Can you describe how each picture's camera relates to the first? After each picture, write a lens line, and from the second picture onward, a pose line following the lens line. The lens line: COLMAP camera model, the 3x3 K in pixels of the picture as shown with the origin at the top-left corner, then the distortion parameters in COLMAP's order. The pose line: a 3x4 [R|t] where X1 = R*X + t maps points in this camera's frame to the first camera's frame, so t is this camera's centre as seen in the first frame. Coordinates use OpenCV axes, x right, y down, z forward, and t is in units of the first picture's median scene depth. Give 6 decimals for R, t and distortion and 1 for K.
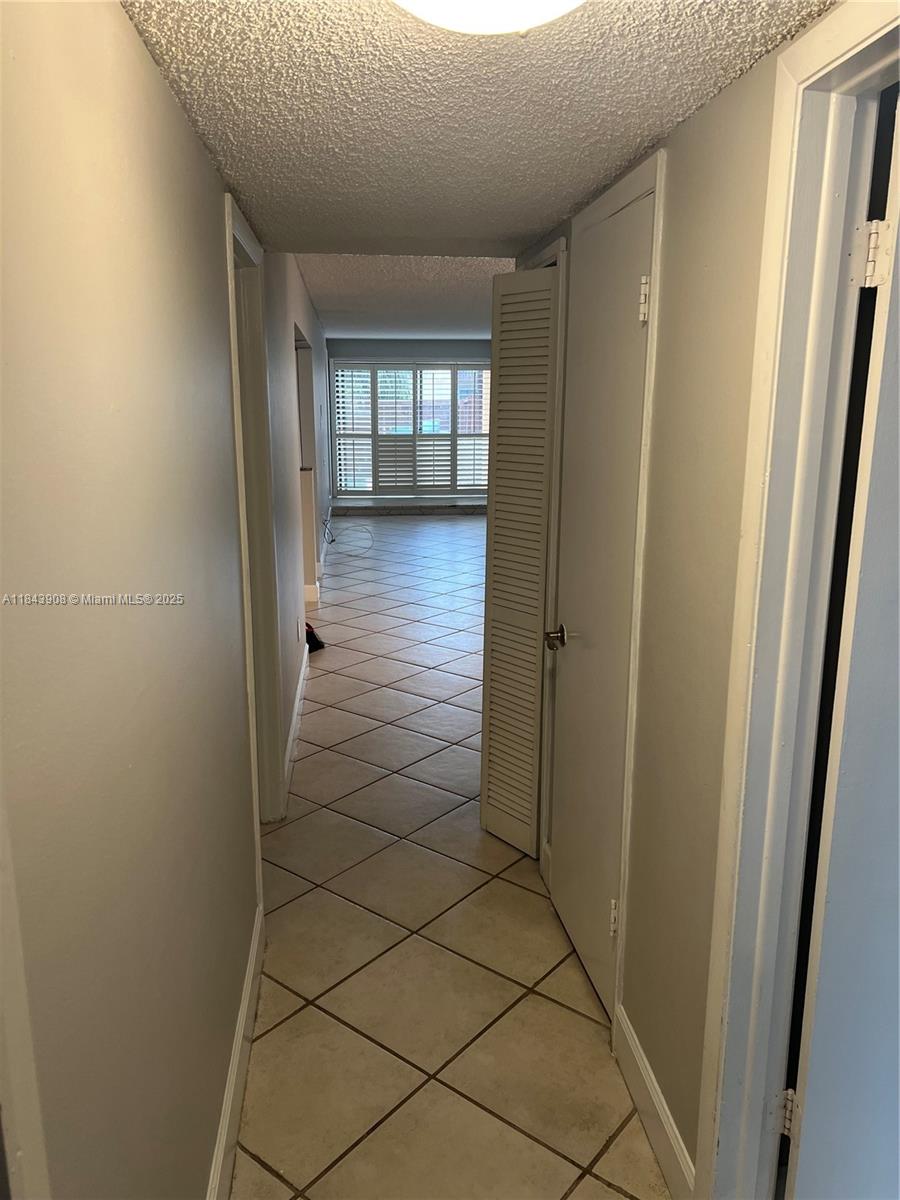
lens RADIAL K [[897.8, 0, 450.4], [0, 897.8, 604.1], [0, 0, 1]] dist [0.009527, -0.001903]
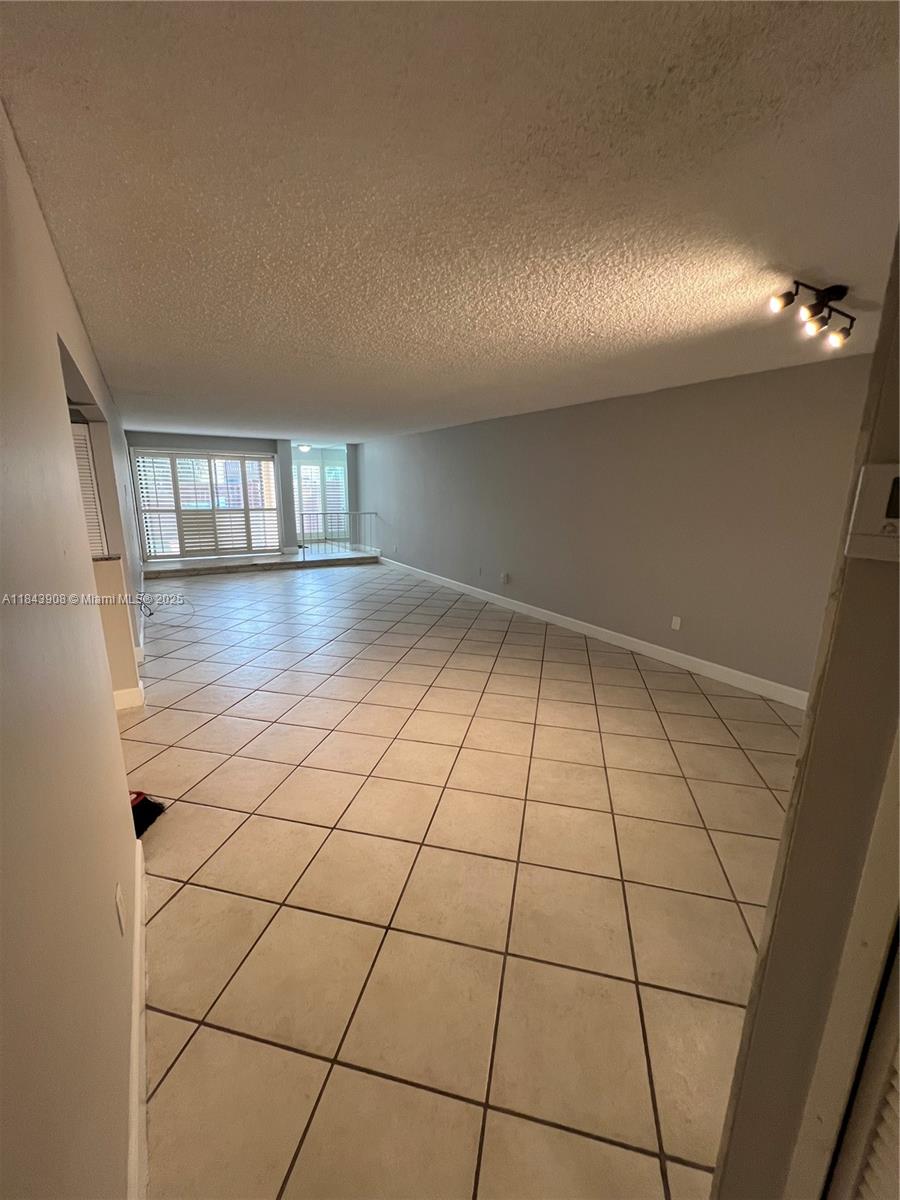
lens RADIAL K [[475.3, 0, 453.0], [0, 475.3, 590.7], [0, 0, 1]] dist [-0.001049, 0.000212]
pose [[0.898040, -0.083997, 0.431820, -0.035625], [0.086249, 0.996169, 0.014405, -0.053060], [-0.431376, 0.024308, 0.901845, 0.240571]]
